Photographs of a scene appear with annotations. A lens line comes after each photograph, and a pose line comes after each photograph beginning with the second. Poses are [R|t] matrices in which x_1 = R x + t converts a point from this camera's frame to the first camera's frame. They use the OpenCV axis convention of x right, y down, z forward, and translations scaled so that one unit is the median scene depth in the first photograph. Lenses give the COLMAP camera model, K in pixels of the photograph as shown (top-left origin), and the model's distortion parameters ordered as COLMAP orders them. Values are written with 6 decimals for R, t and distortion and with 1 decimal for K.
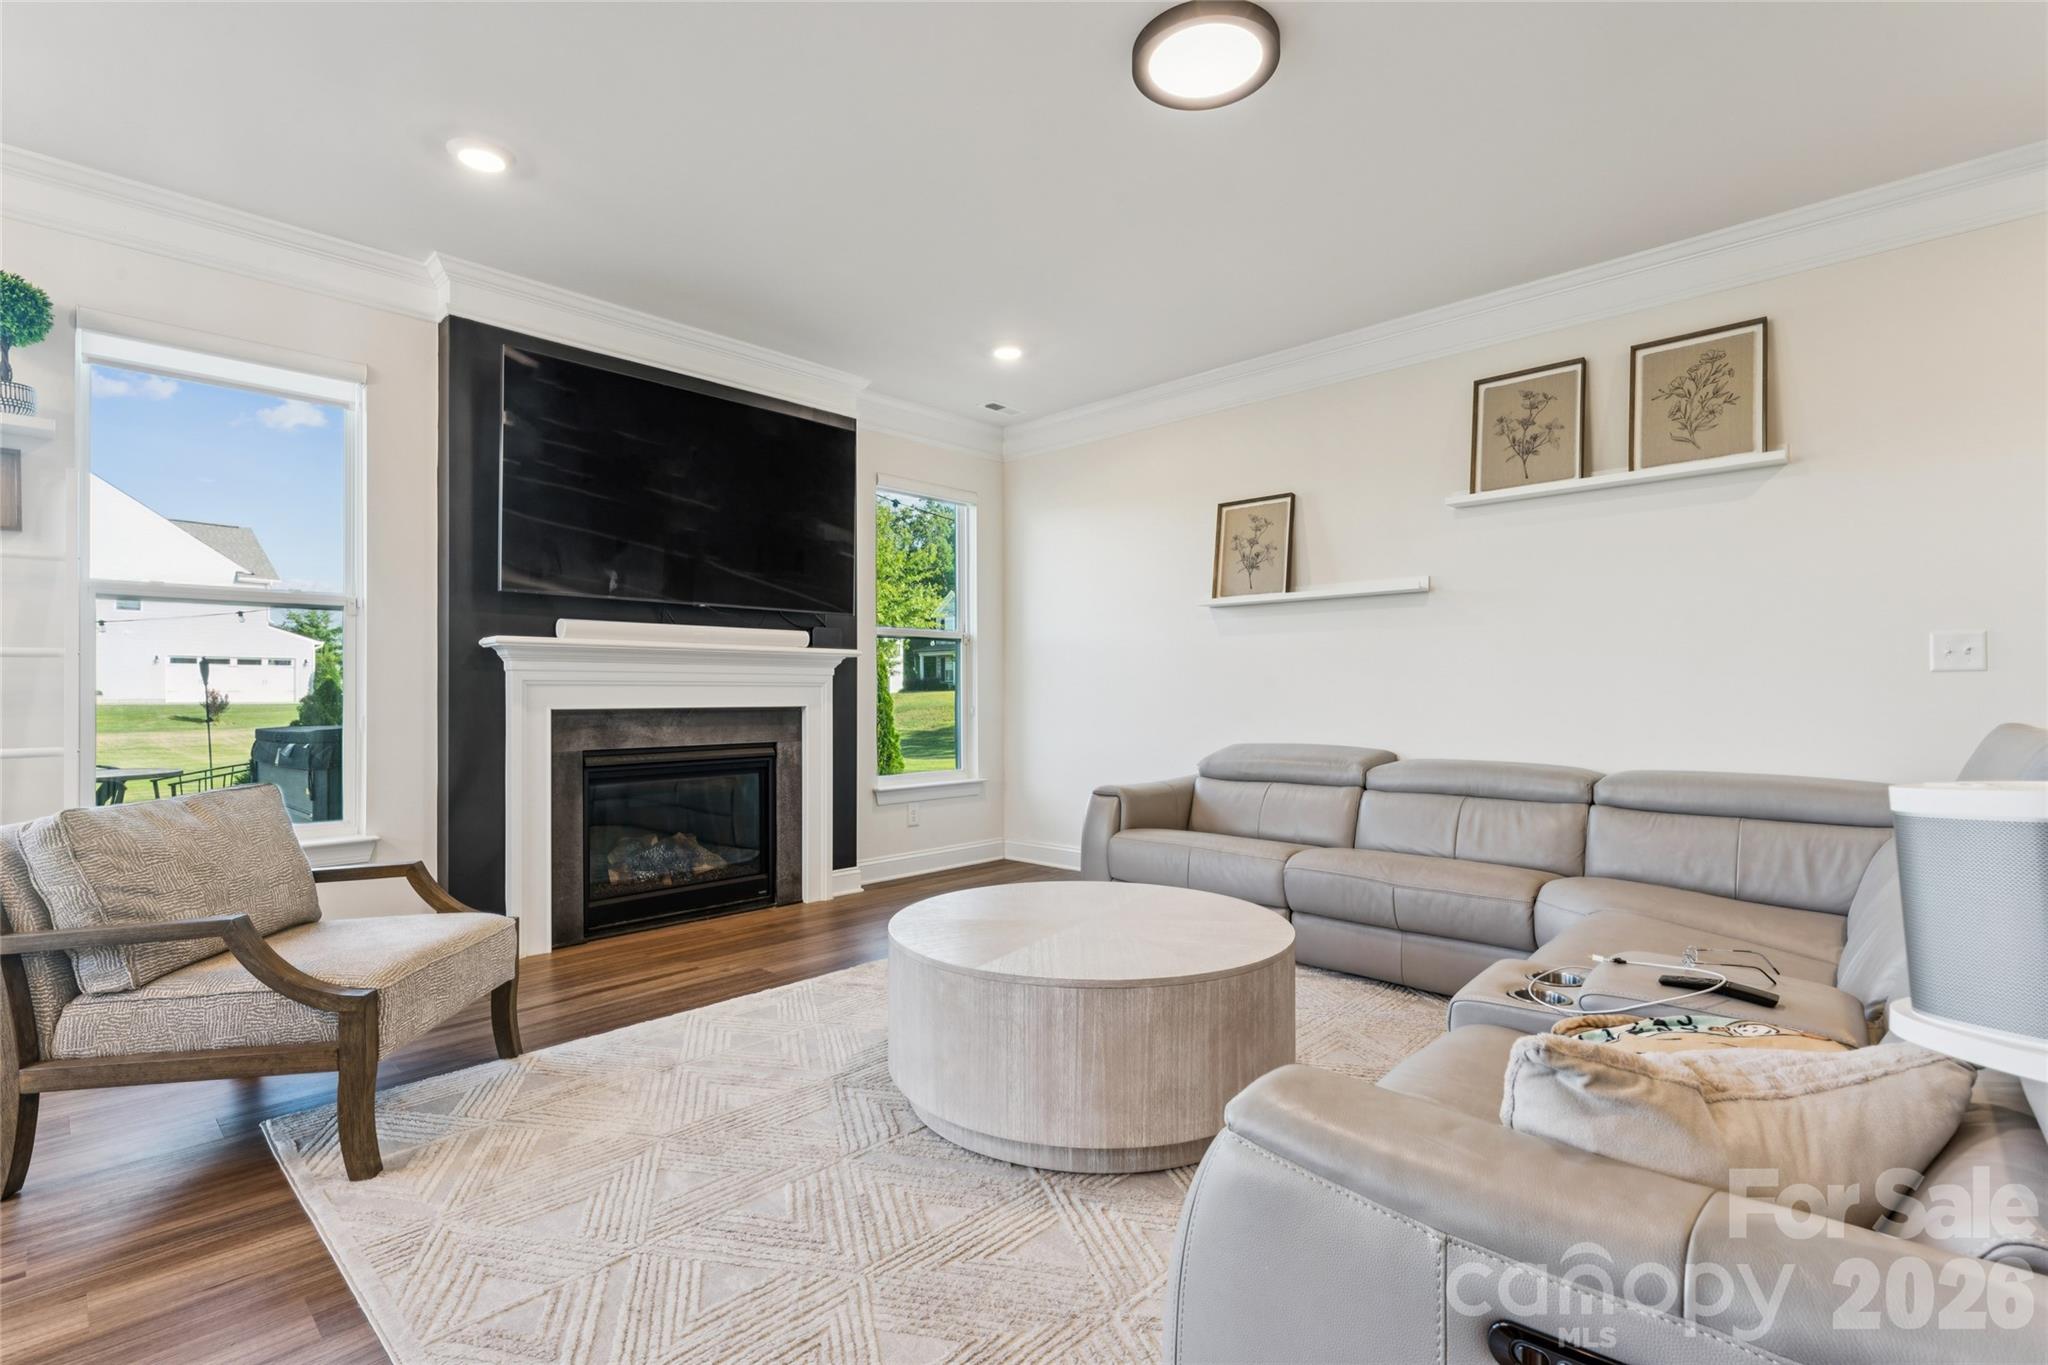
lens RADIAL K [[942.3, 0, 1018.1], [0, 942.3, 688.7], [0, 0, 1]] dist [-0.003719, 0.000829]
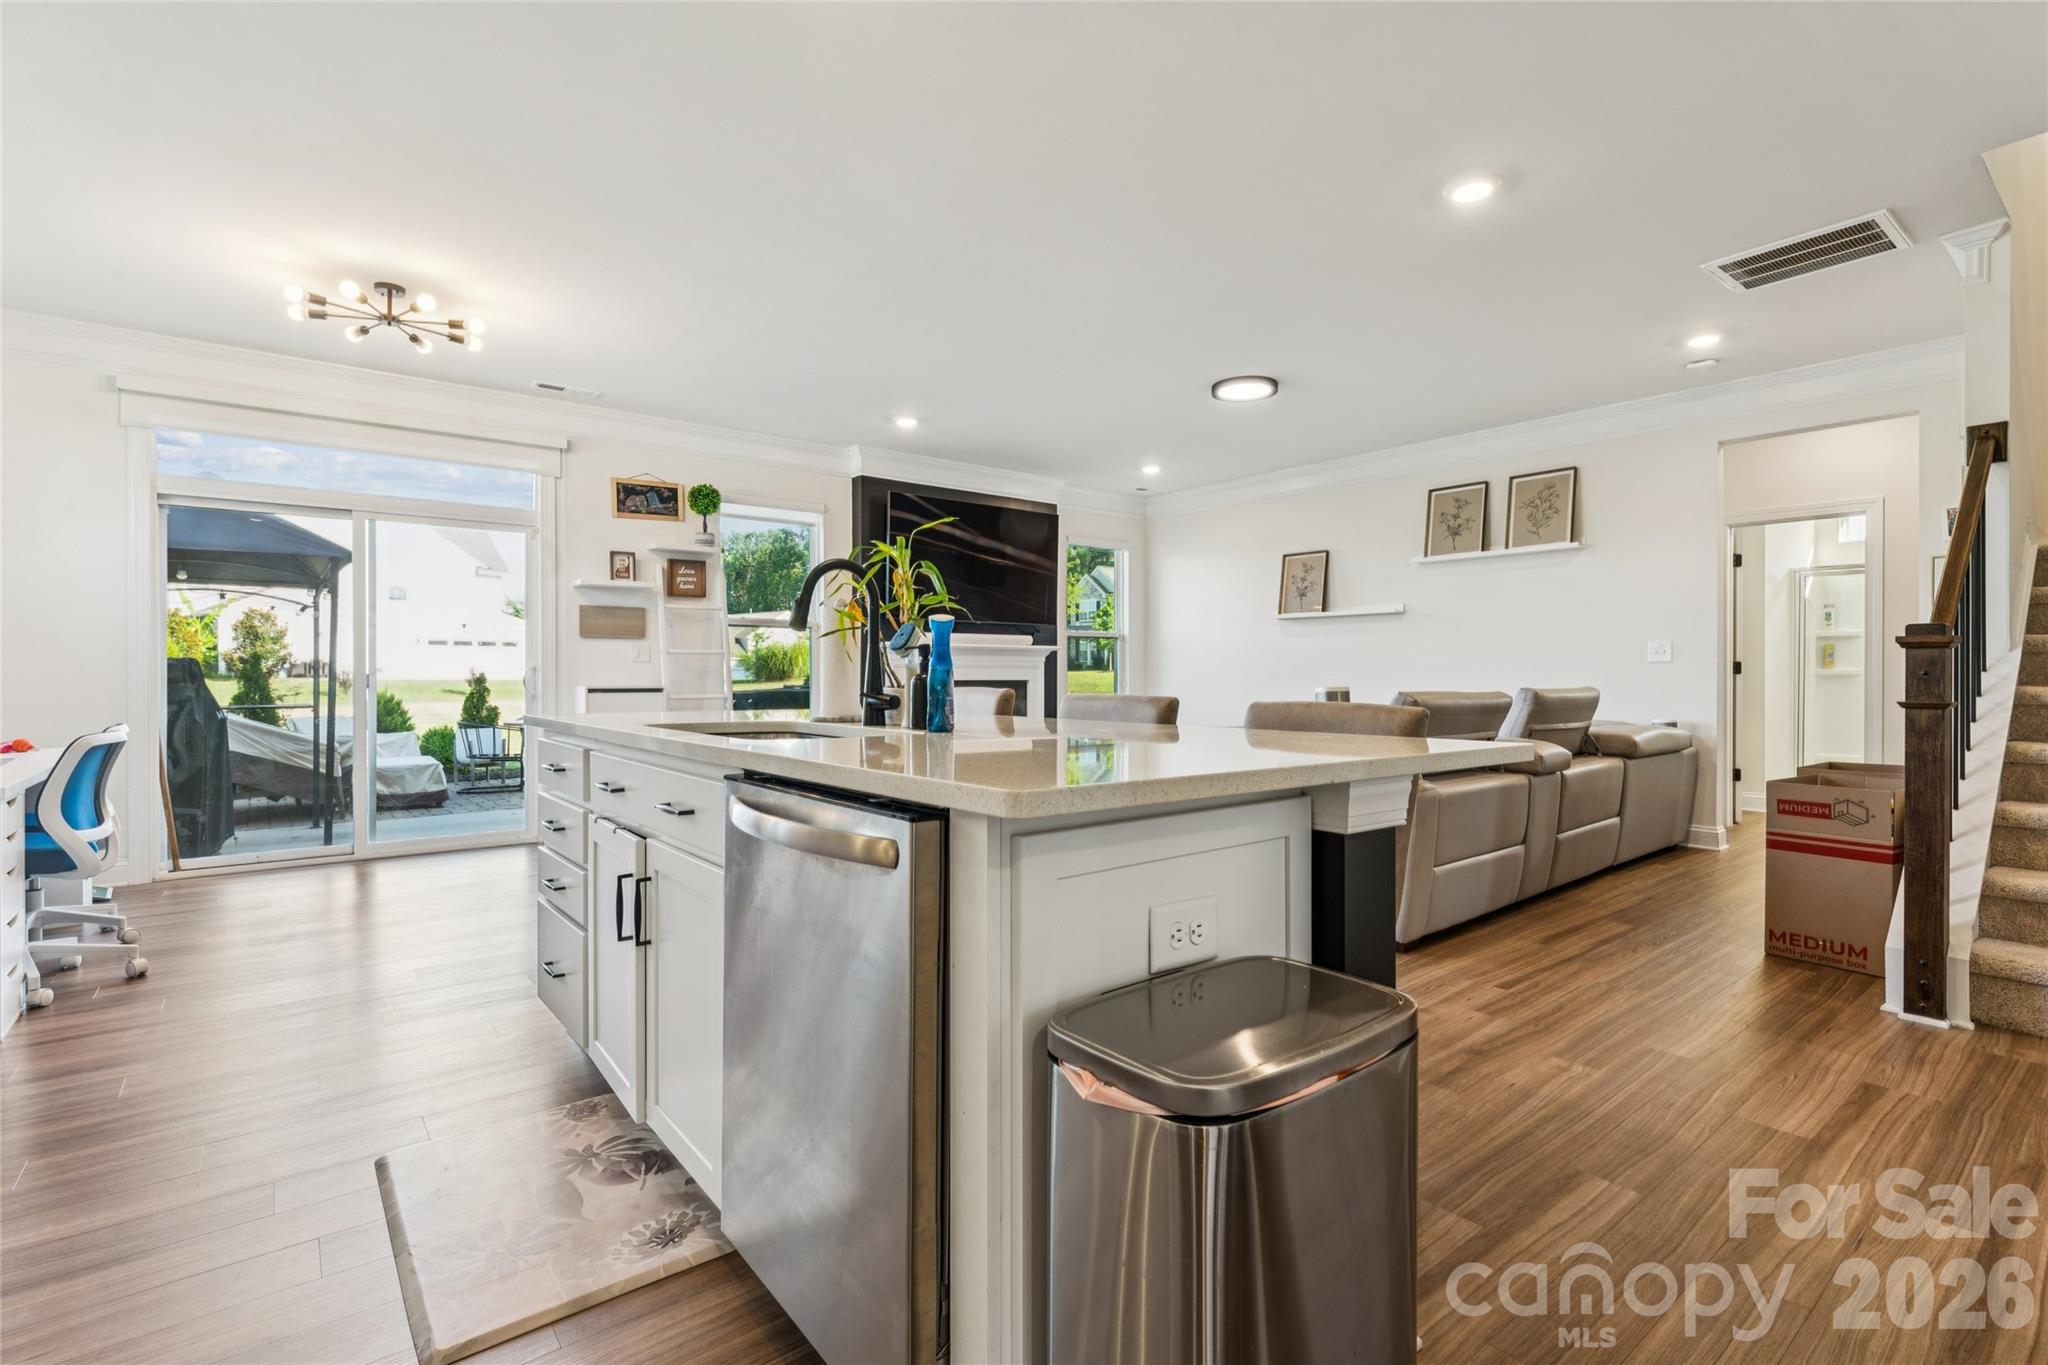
lens RADIAL K [[942.3, 0, 1018.7], [0, 942.3, 679.7], [0, 0, 1]] dist [-0.003719, 0.000829]
pose [[0.990623, 0.005312, -0.136522, -0.013543], [-0.003809, 0.999929, 0.011270, -0.000609], [0.136573, -0.010645, 0.990573, -0.708142]]
